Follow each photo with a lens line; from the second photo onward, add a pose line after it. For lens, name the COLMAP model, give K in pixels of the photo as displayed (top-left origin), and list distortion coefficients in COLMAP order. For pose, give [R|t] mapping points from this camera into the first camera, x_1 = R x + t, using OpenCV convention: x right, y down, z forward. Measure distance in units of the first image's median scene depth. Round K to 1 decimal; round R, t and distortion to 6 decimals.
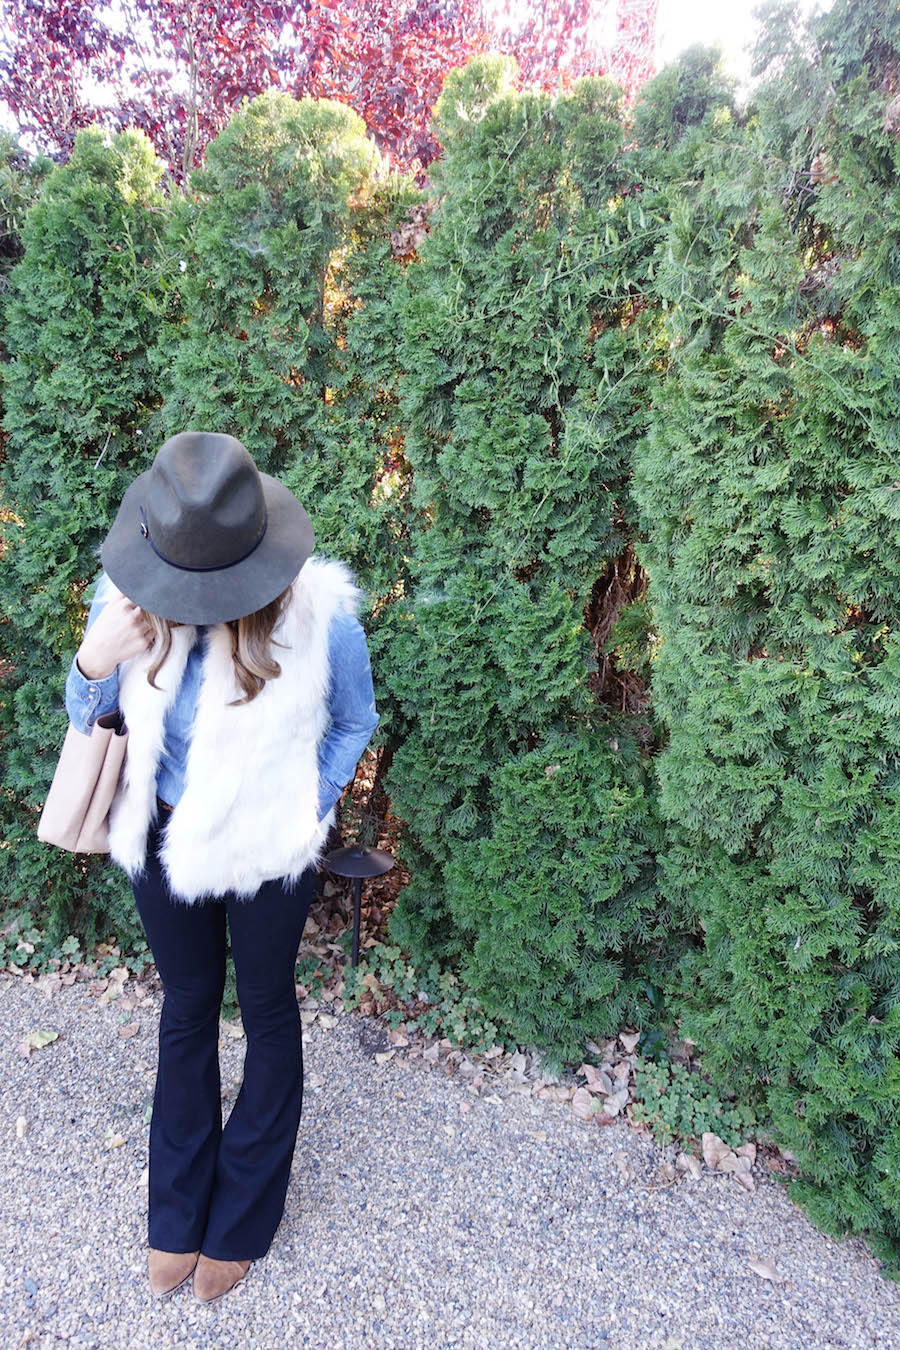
lens RADIAL K [[915.4, 0, 455.2], [0, 915.4, 669.7], [0, 0, 1]] dist [-0.009568, -0.001085]
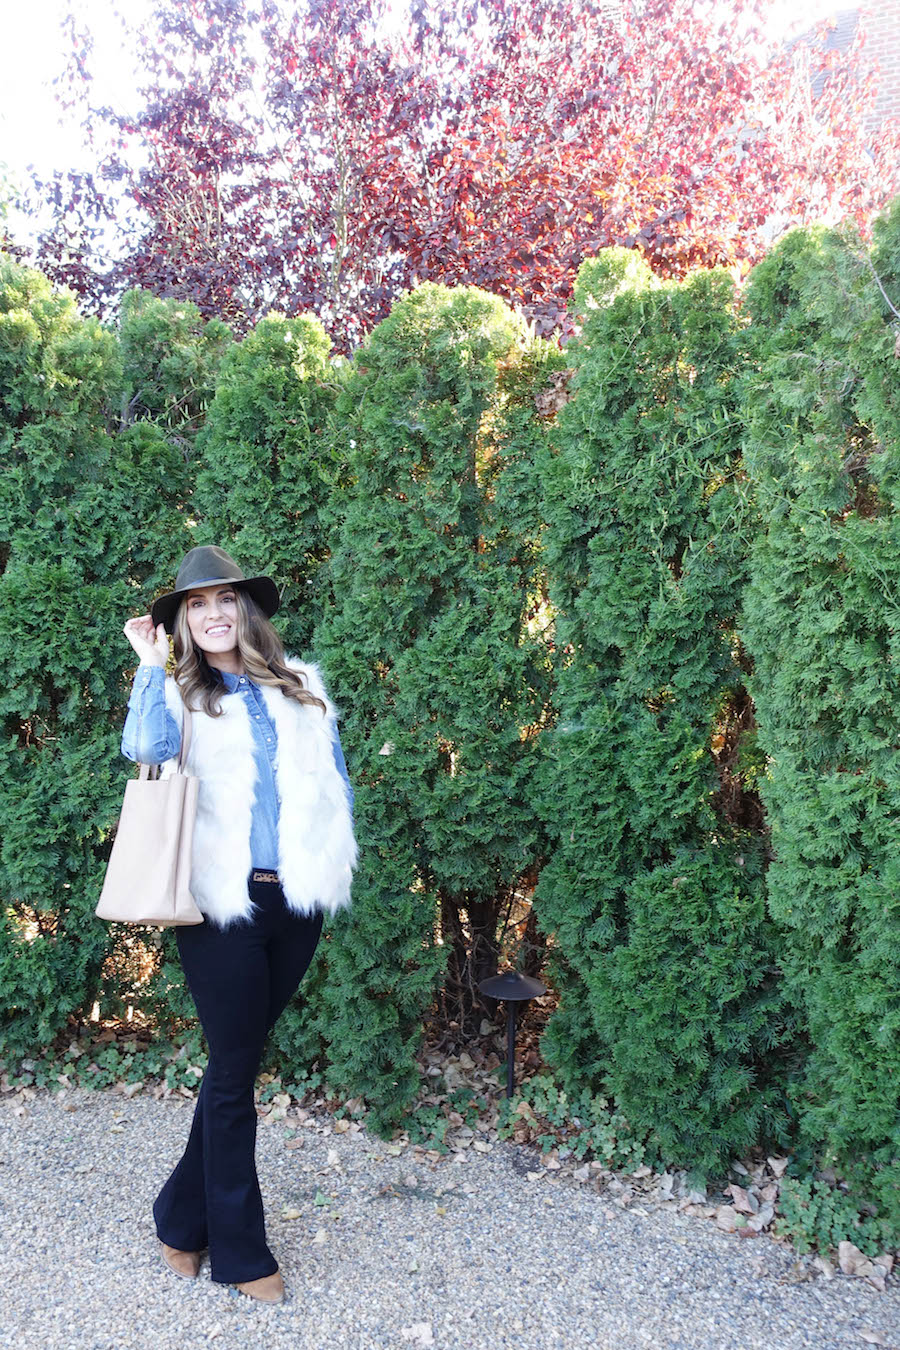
lens RADIAL K [[1347.2, 0, 448.7], [0, 1347.2, 671.4], [0, 0, 1]] dist [-0.063879, 0.000000]
pose [[0.983642, -0.024040, -0.178521, 0.117116], [0.000978, 0.991753, -0.128160, 0.060273], [0.180130, 0.125889, 0.975554, -0.599096]]
